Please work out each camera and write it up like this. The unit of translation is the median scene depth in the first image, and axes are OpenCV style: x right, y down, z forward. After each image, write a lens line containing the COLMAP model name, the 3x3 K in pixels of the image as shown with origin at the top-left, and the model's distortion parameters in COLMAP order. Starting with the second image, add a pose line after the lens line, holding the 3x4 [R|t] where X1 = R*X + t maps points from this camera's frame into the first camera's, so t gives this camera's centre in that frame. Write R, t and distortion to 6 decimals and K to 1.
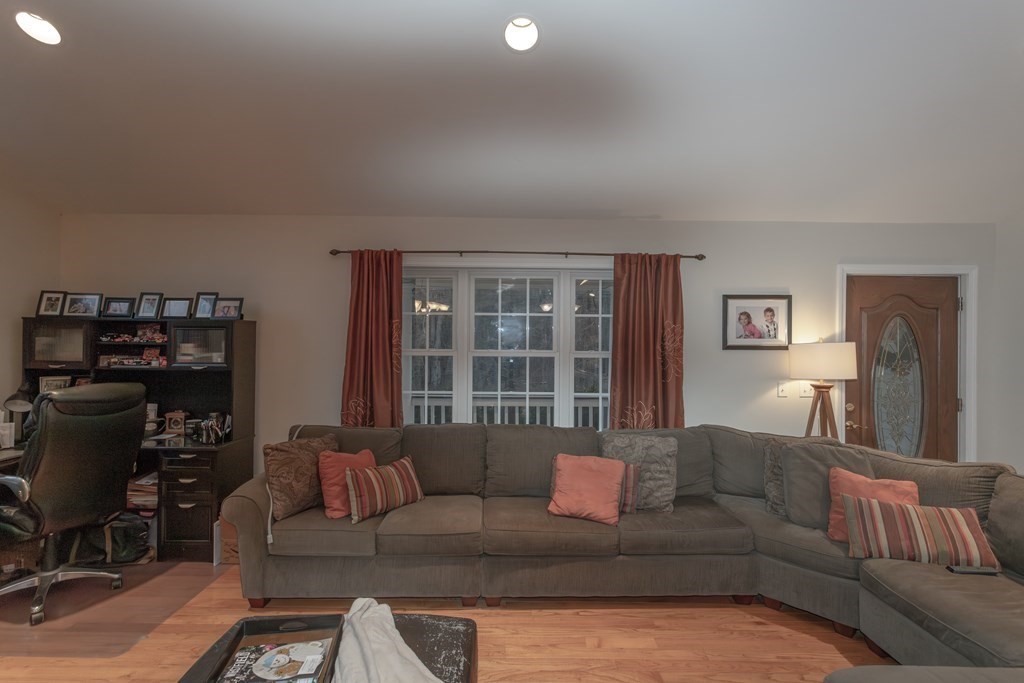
lens RADIAL K [[490.3, 0, 513.9], [0, 490.3, 339.3], [0, 0, 1]] dist [-0.003219, 0.002610]
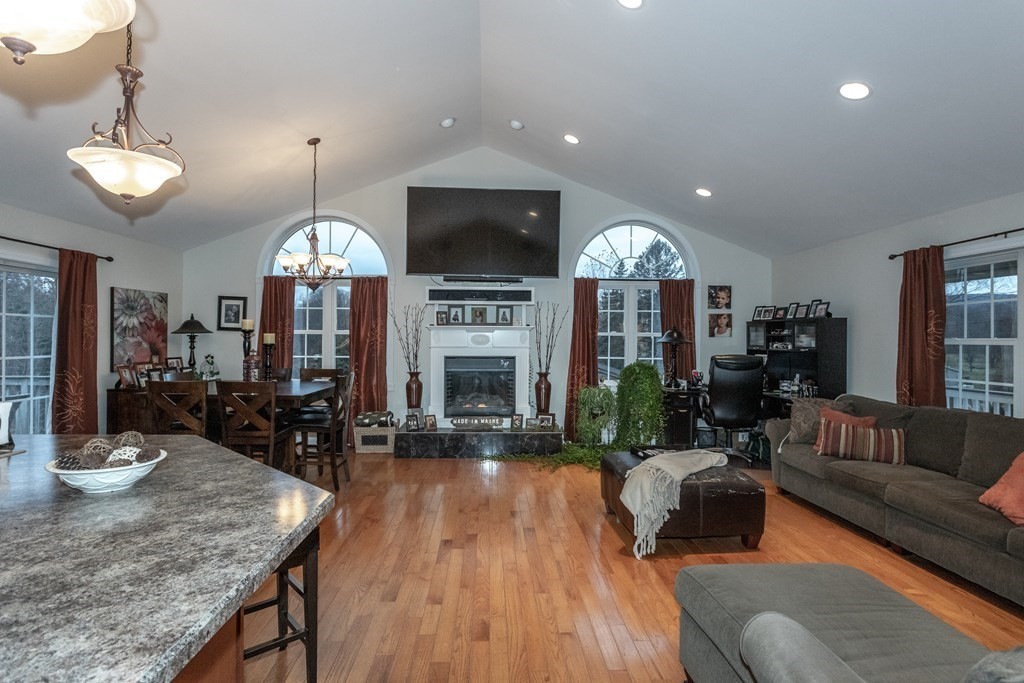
lens RADIAL K [[532.1, 0, 503.4], [0, 532.1, 332.6], [0, 0, 1]] dist [-0.005744, 0.005698]
pose [[0.024245, -0.019879, -0.999508, 0.973042], [-0.004234, 0.999791, -0.019988, 0.039838], [0.999697, 0.004716, 0.024156, 0.024548]]
